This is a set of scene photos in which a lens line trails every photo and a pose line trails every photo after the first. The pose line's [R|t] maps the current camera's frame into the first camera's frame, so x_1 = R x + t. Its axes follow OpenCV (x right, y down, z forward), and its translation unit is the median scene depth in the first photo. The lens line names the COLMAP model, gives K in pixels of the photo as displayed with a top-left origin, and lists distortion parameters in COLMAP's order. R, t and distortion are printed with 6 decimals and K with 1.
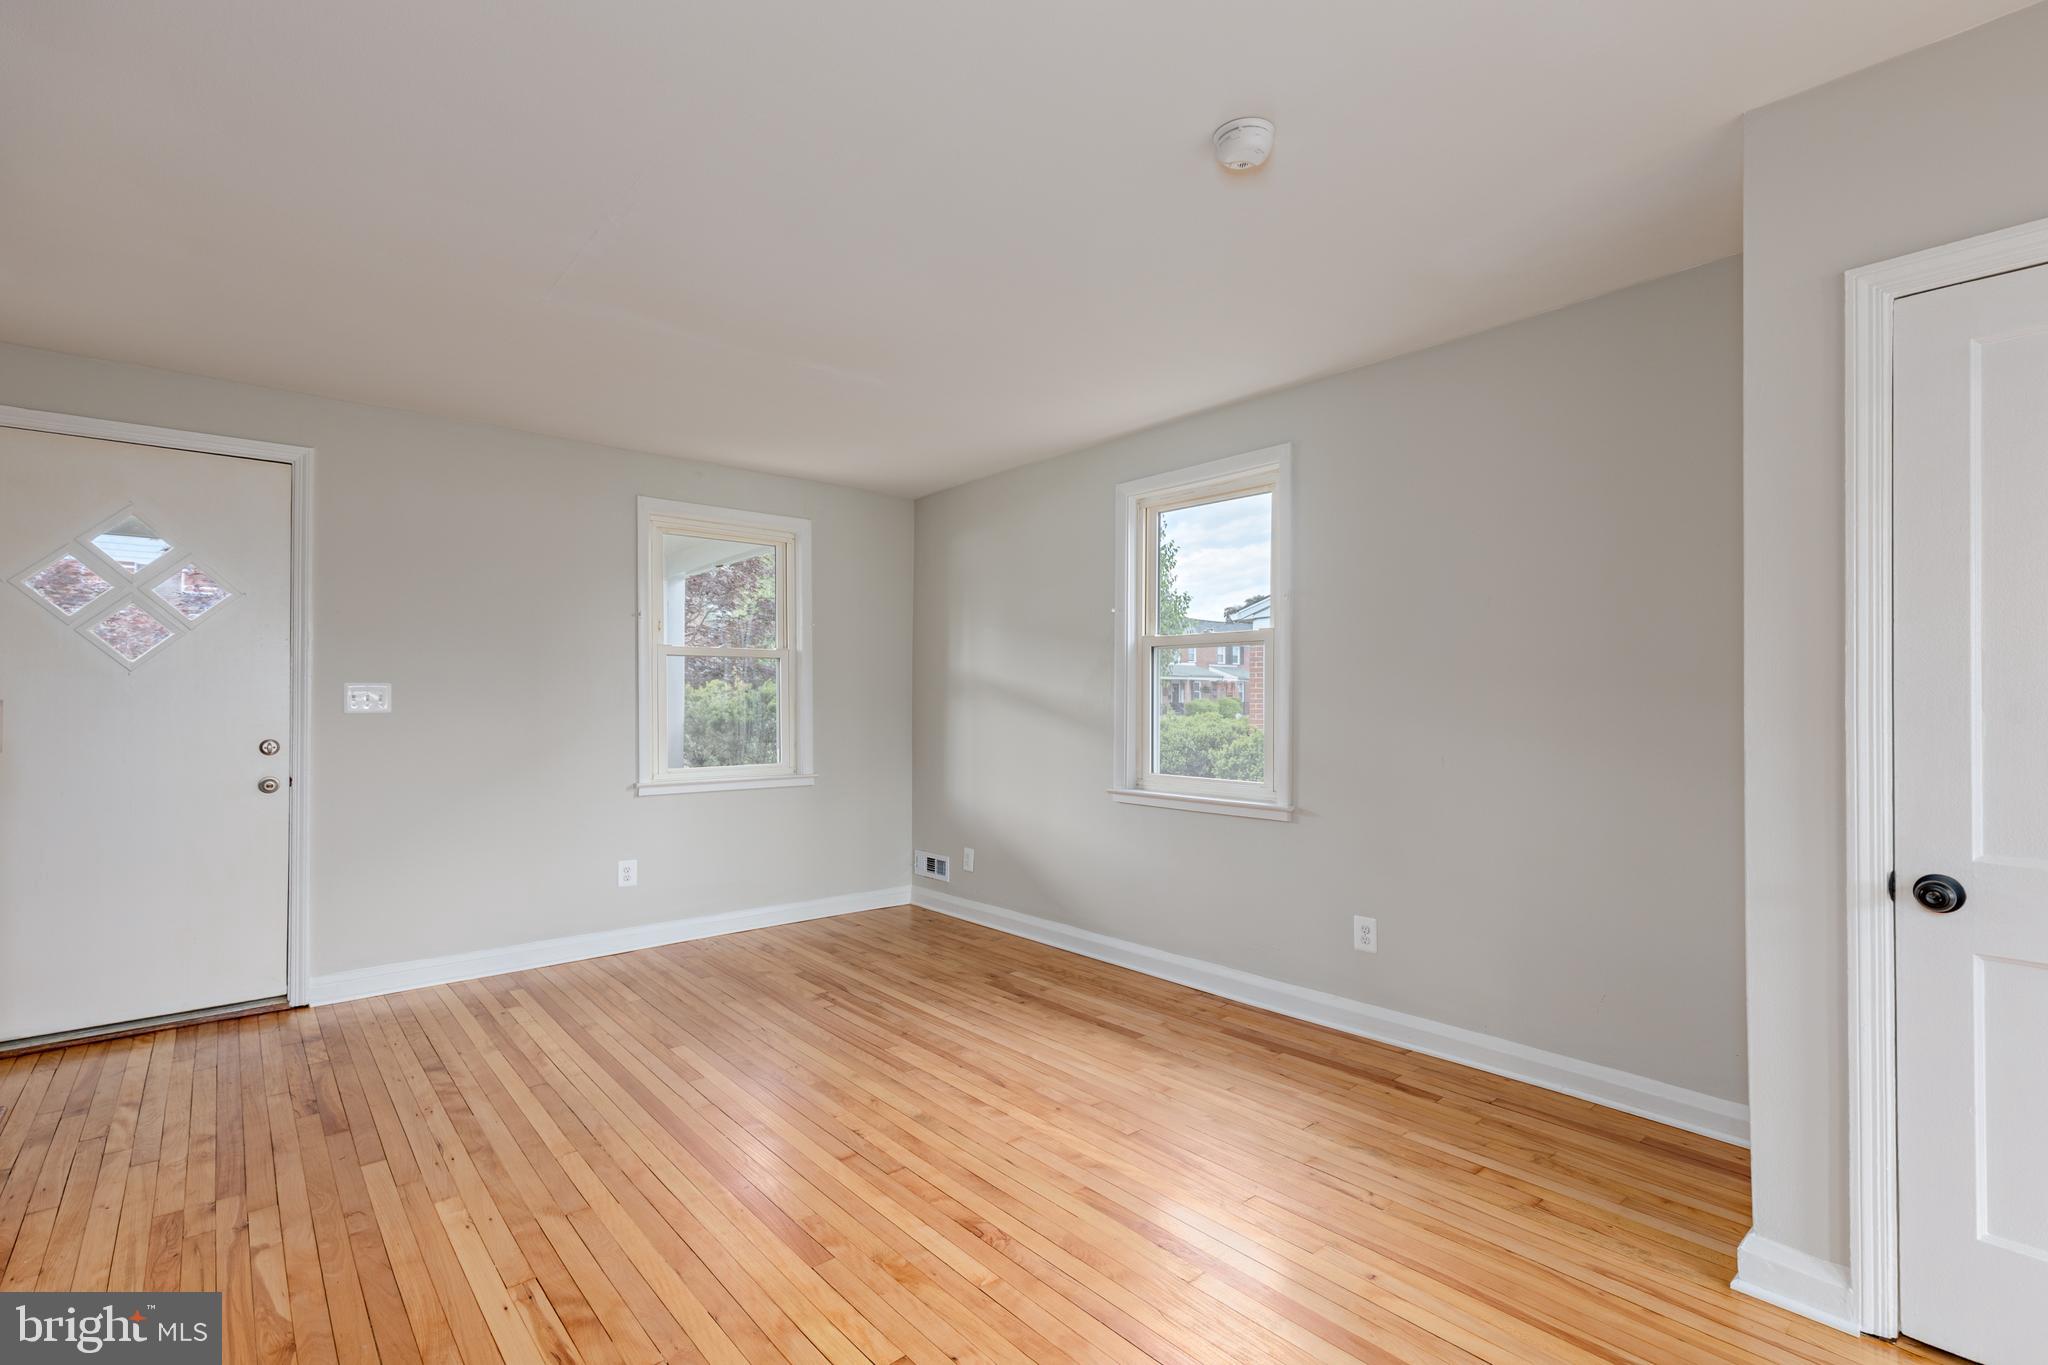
lens RADIAL K [[940.2, 0, 1037.8], [0, 940.2, 694.2], [0, 0, 1]] dist [0.009838, -0.000626]
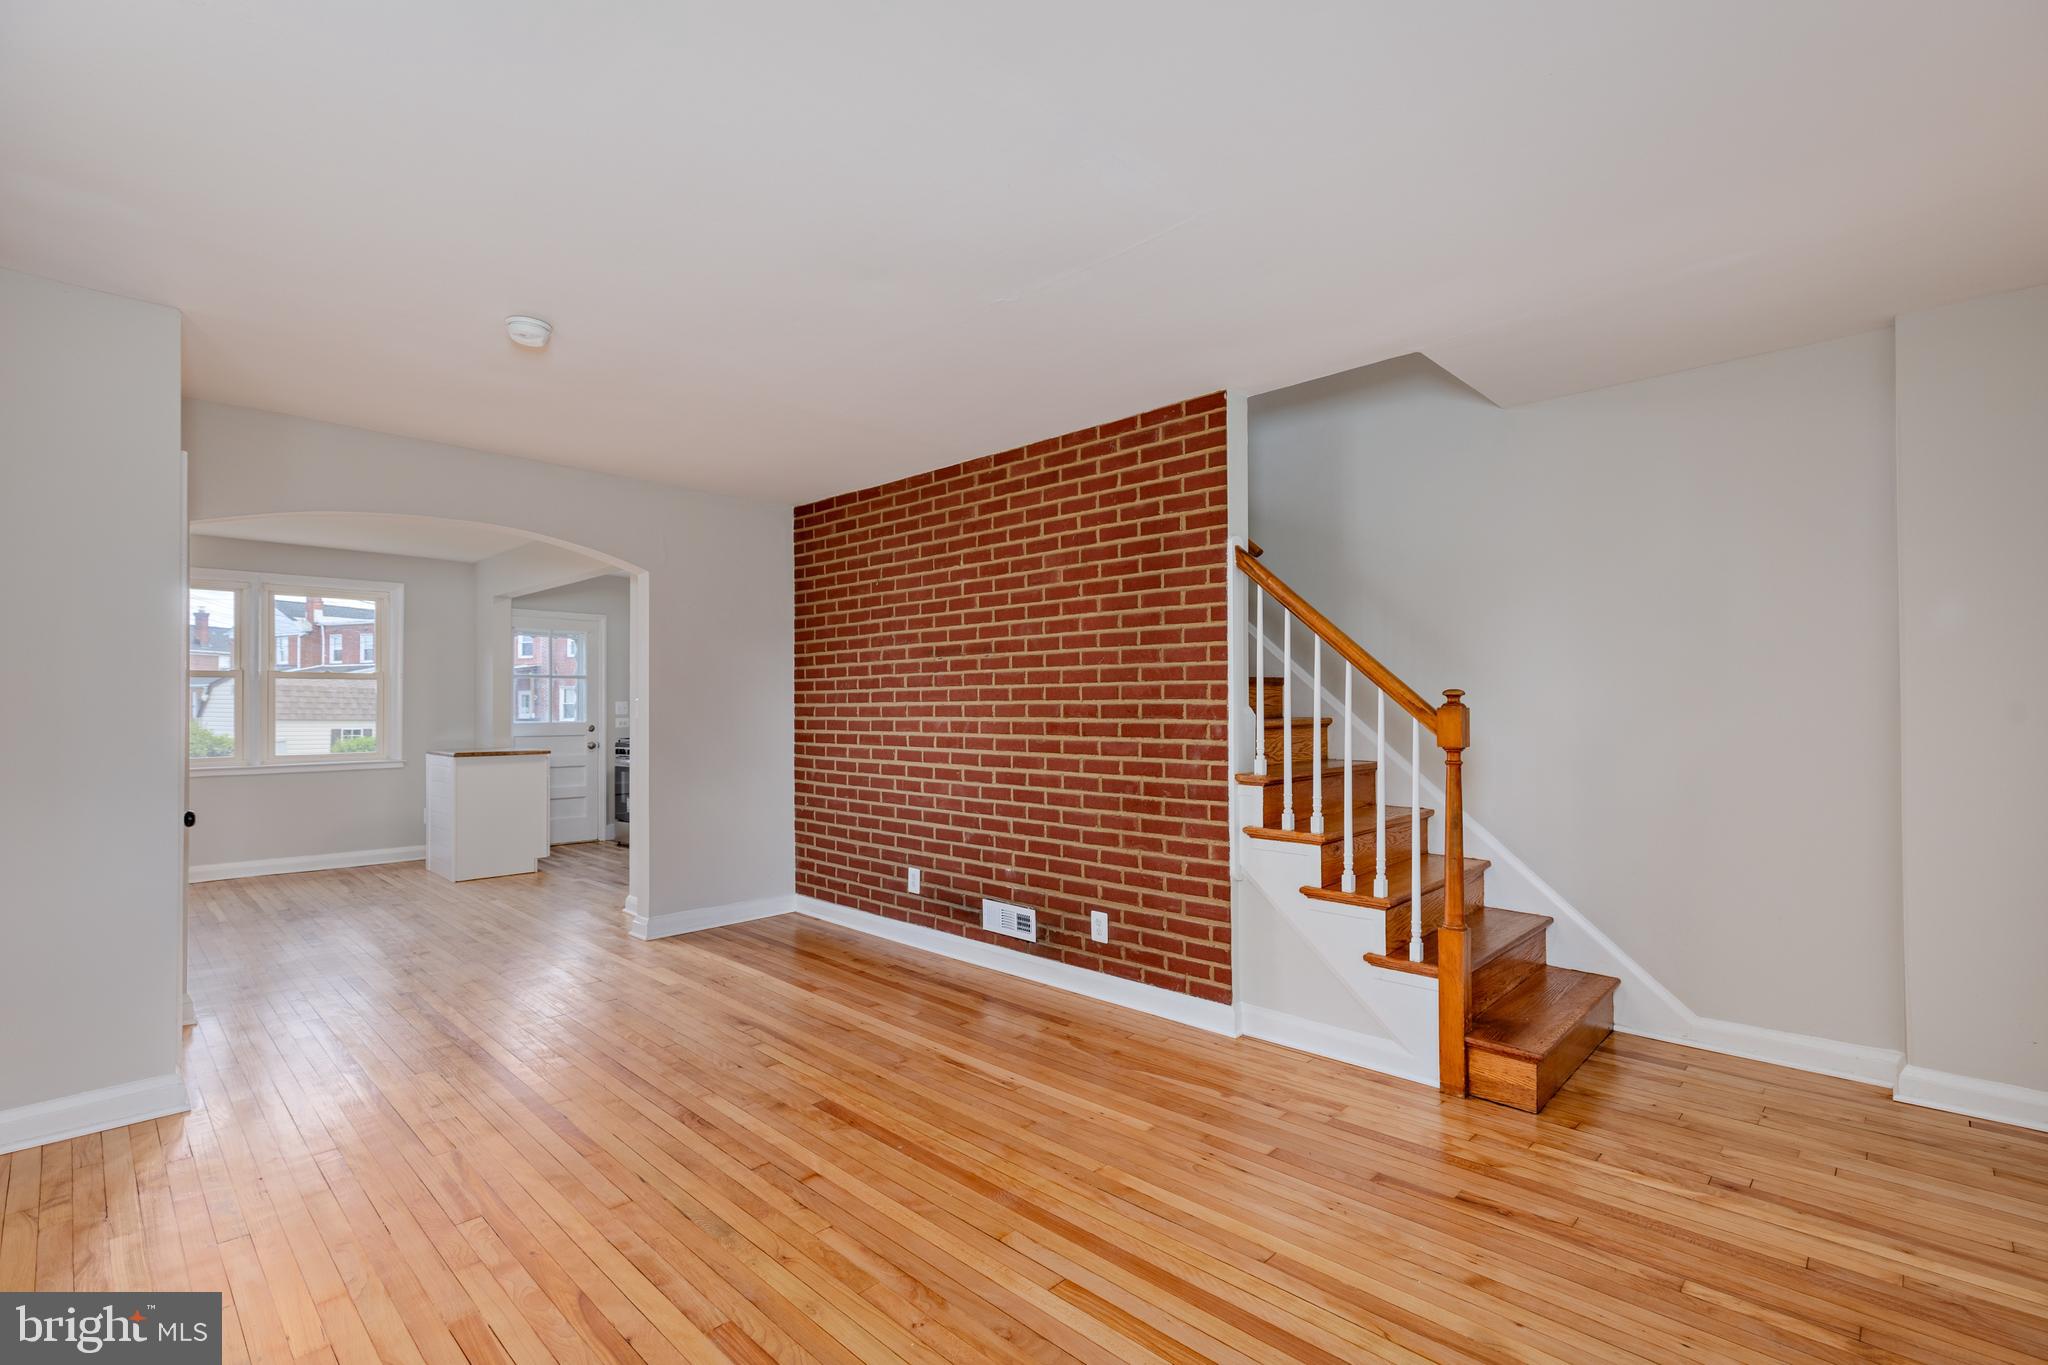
lens RADIAL K [[940.2, 0, 1036.2], [0, 940.2, 691.5], [0, 0, 1]] dist [0.009838, -0.000626]
pose [[-0.996507, 0.003417, -0.083440, -0.255799], [0.005075, 0.999794, -0.019669, 0.005744], [0.083355, -0.020024, -0.996319, 1.443976]]
